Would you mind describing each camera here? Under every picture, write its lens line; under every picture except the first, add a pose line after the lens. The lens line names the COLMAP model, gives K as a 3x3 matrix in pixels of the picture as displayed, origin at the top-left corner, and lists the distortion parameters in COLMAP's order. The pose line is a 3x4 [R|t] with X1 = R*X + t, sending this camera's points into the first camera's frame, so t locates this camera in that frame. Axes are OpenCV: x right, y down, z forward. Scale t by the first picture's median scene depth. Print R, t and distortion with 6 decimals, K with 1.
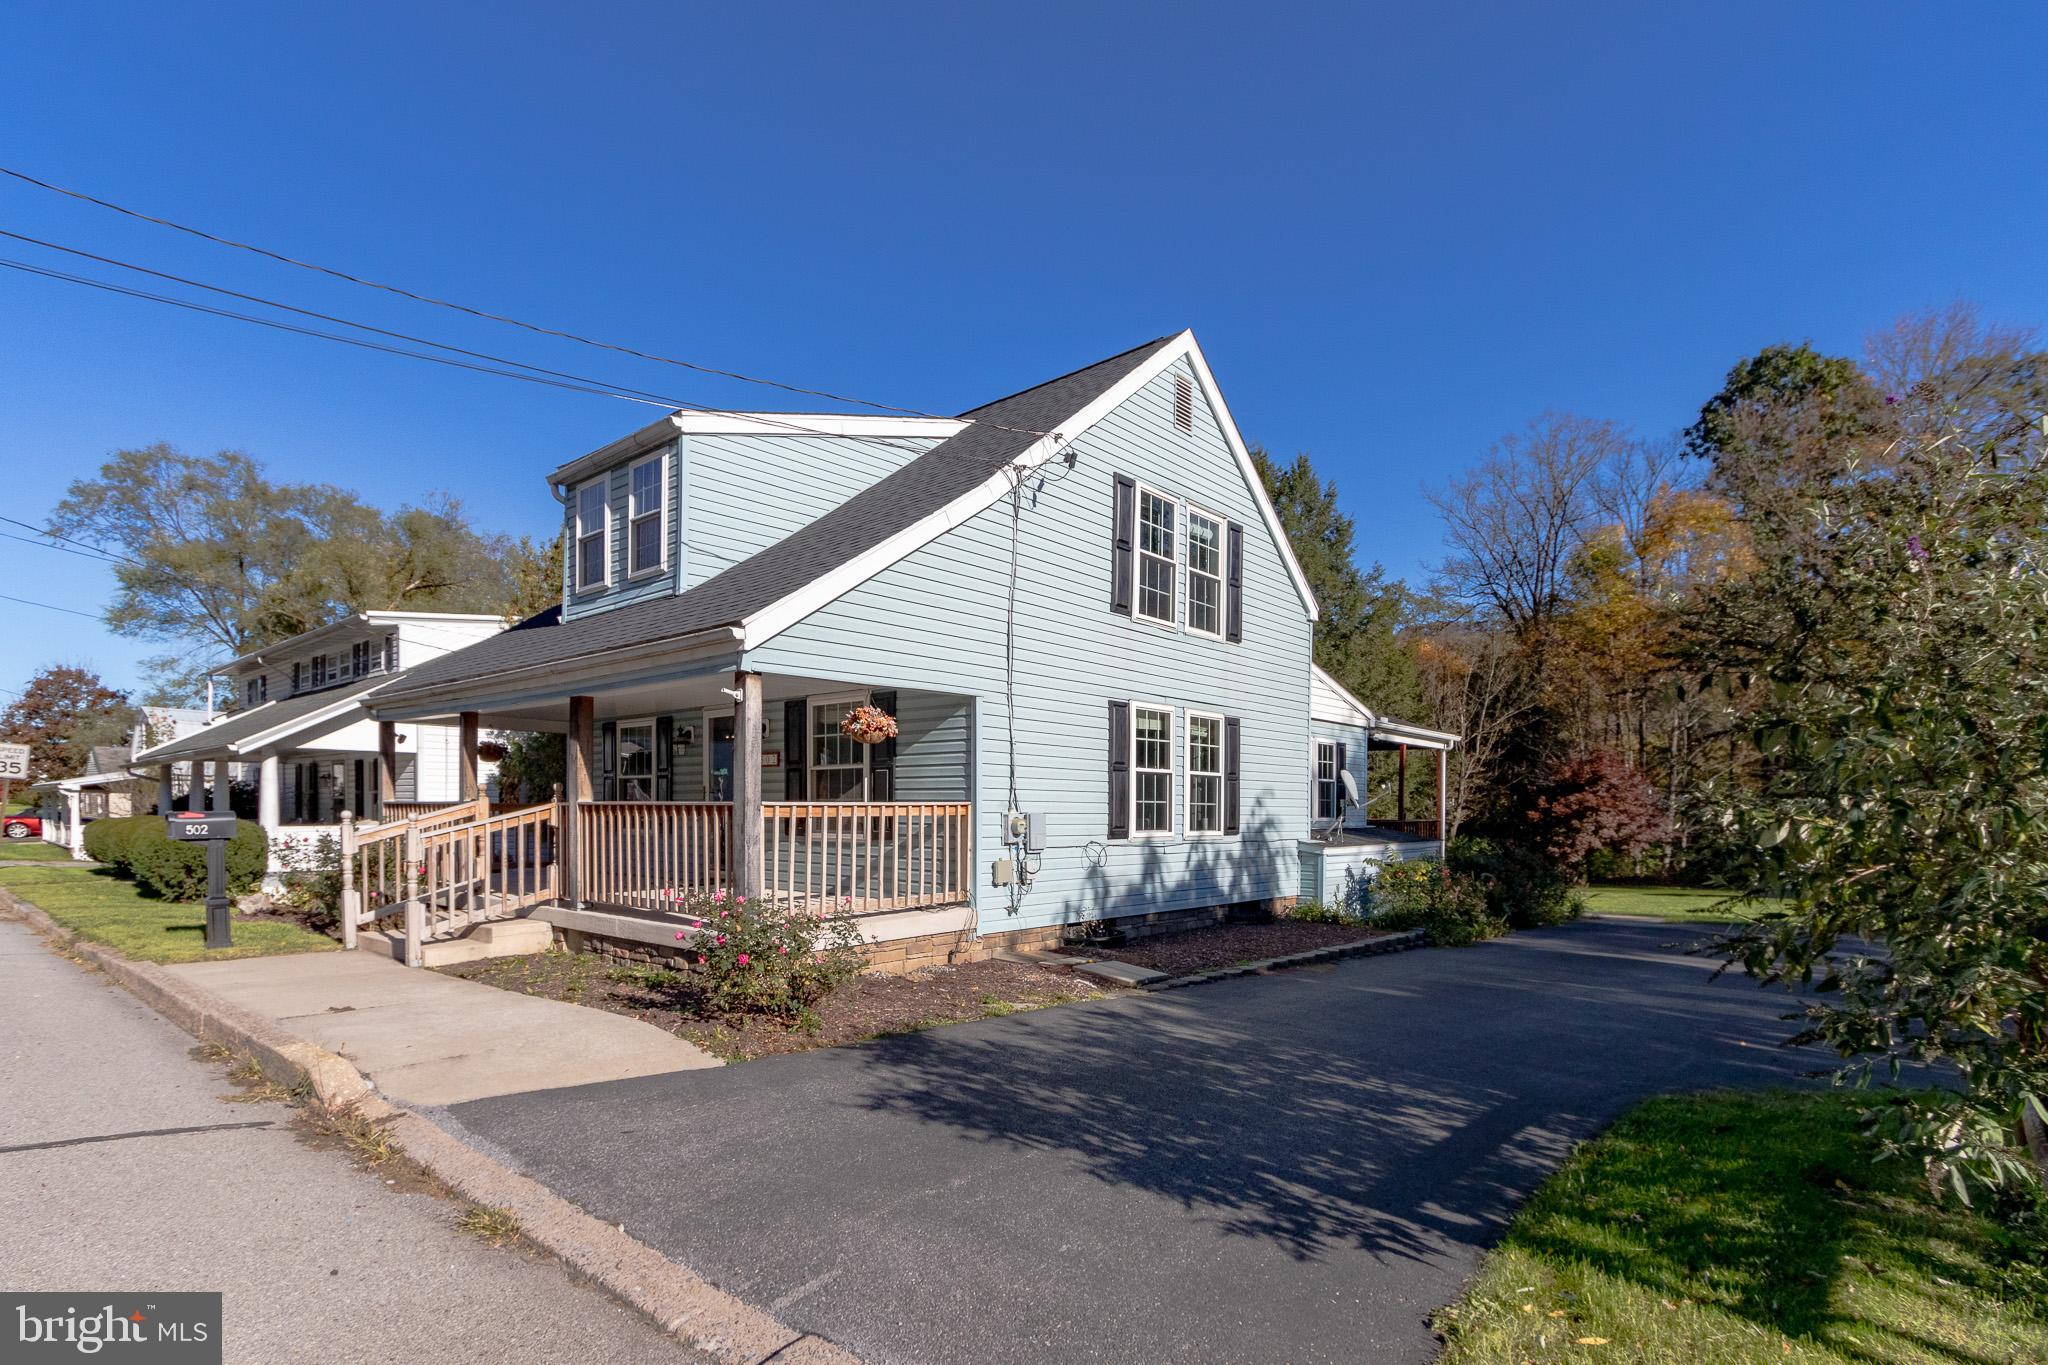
lens RADIAL K [[980.6, 0, 1023.5], [0, 980.6, 678.3], [0, 0, 1]] dist [-0.016526, 0.000908]
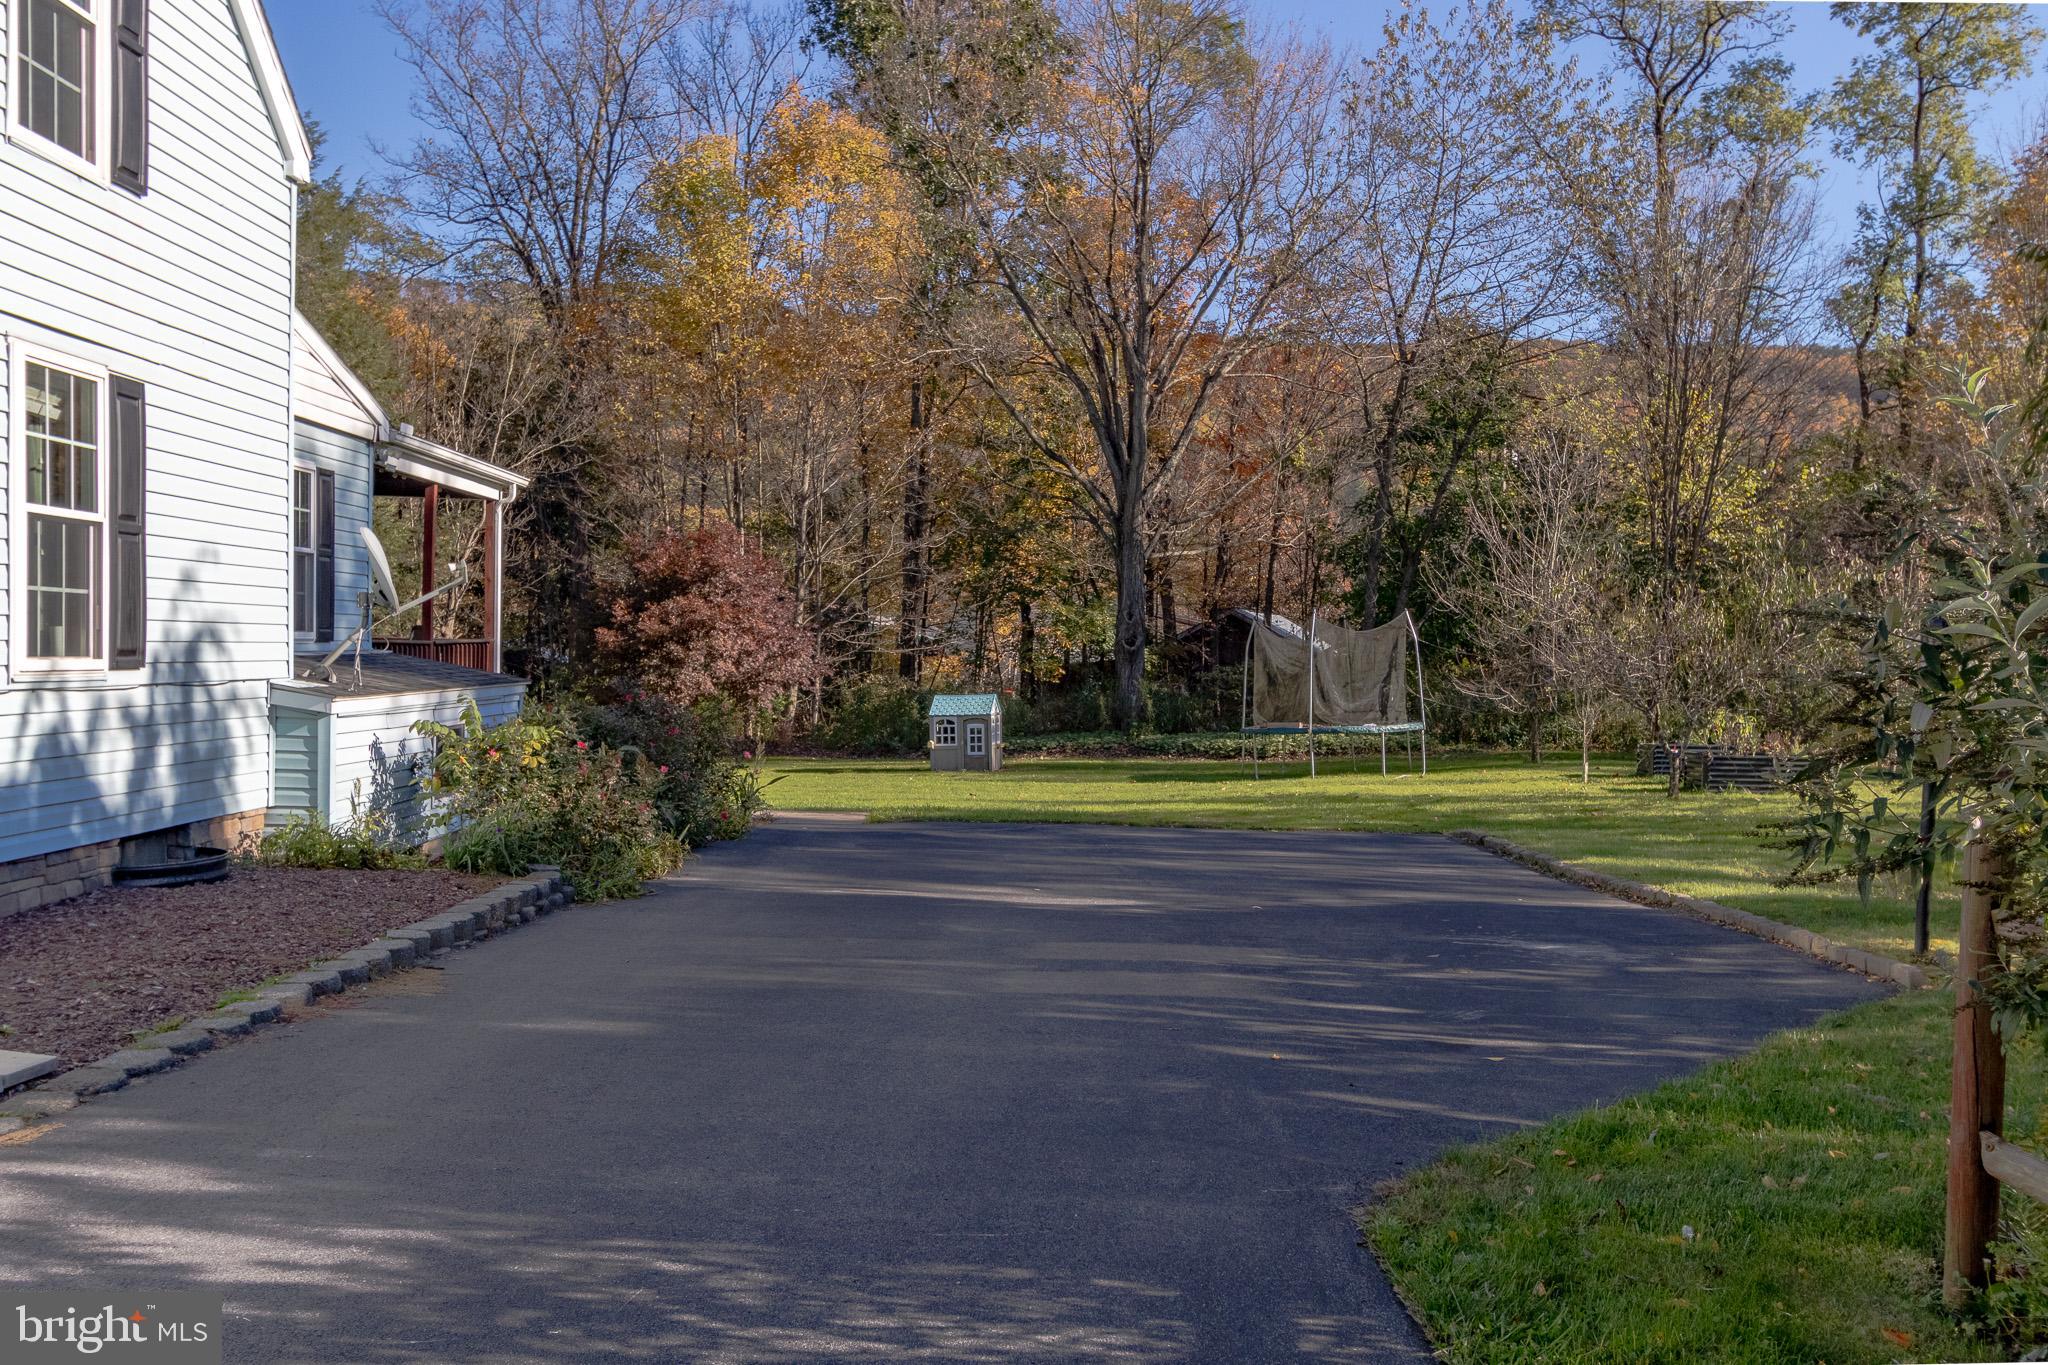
lens RADIAL K [[1876.2, 0, 1013.8], [0, 1876.2, 679.9], [0, 0, 1]] dist [0.012492, 0.000000]
pose [[0.743063, 0.000787, 0.669221, -0.030293], [-0.111505, 0.986166, 0.122649, 0.025084], [-0.659866, -0.165757, 0.732872, 0.165352]]
